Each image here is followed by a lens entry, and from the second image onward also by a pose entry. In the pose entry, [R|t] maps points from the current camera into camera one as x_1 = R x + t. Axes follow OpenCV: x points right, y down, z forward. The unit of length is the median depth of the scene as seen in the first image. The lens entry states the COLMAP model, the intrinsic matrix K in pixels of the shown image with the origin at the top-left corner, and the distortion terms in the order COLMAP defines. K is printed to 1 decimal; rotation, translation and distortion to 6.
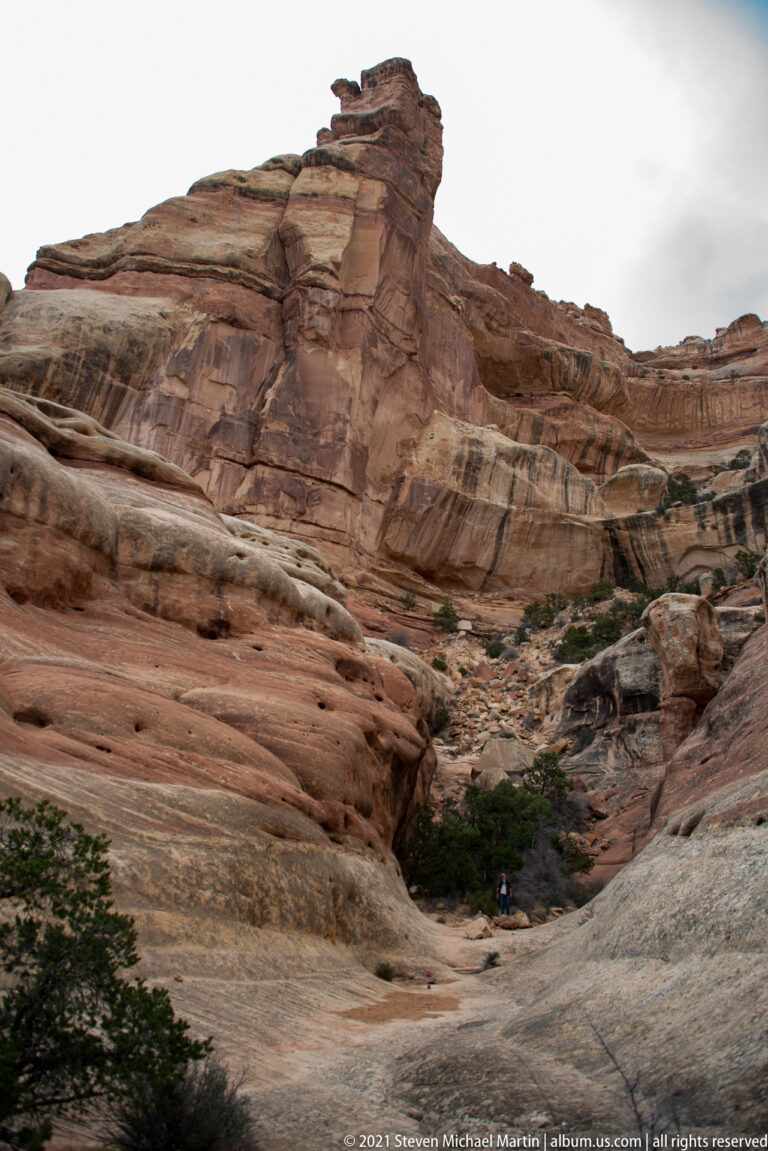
lens RADIAL K [[915.5, 0, 384.9], [0, 915.5, 575.1], [0, 0, 1]] dist [-0.123015, 0.042067]
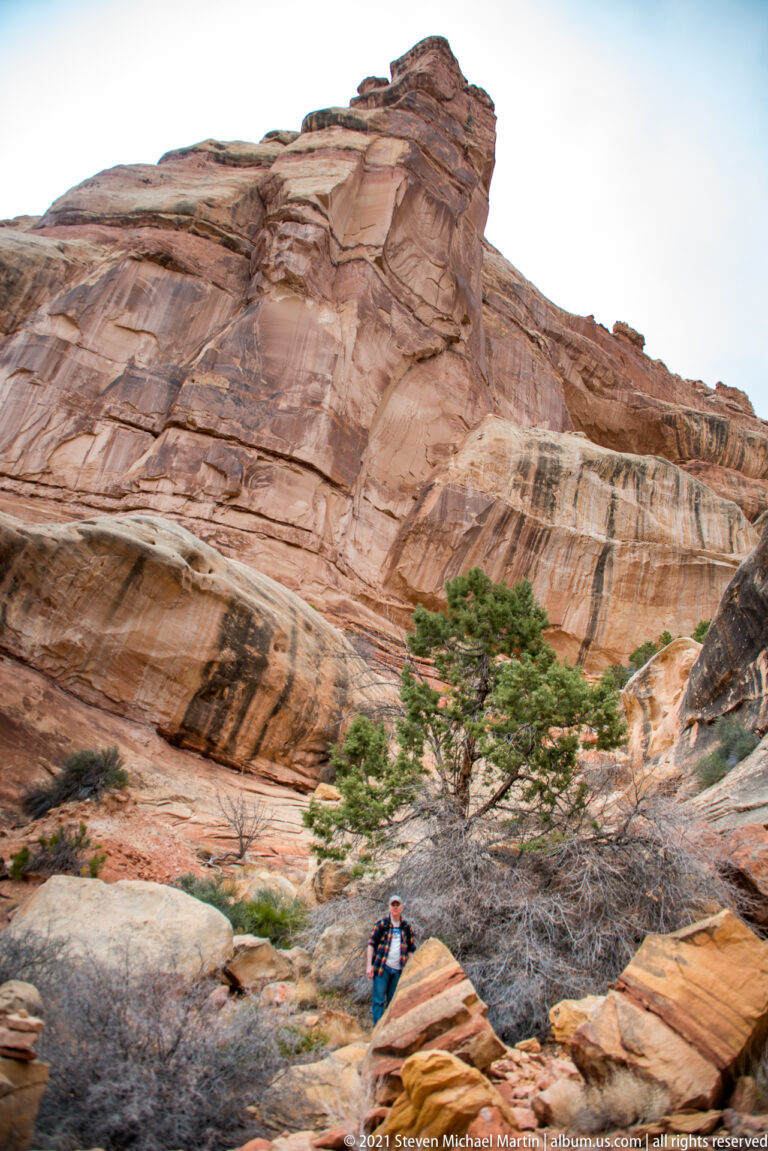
lens RADIAL K [[915.5, 0, 354.9], [0, 915.5, 559.1], [0, 0, 1]] dist [-0.123015, 0.042067]
pose [[0.979764, -0.055597, -0.192279, 0.087237], [0.005131, 0.967309, -0.253548, 0.108701], [0.200090, 0.247431, 0.948020, 0.373233]]
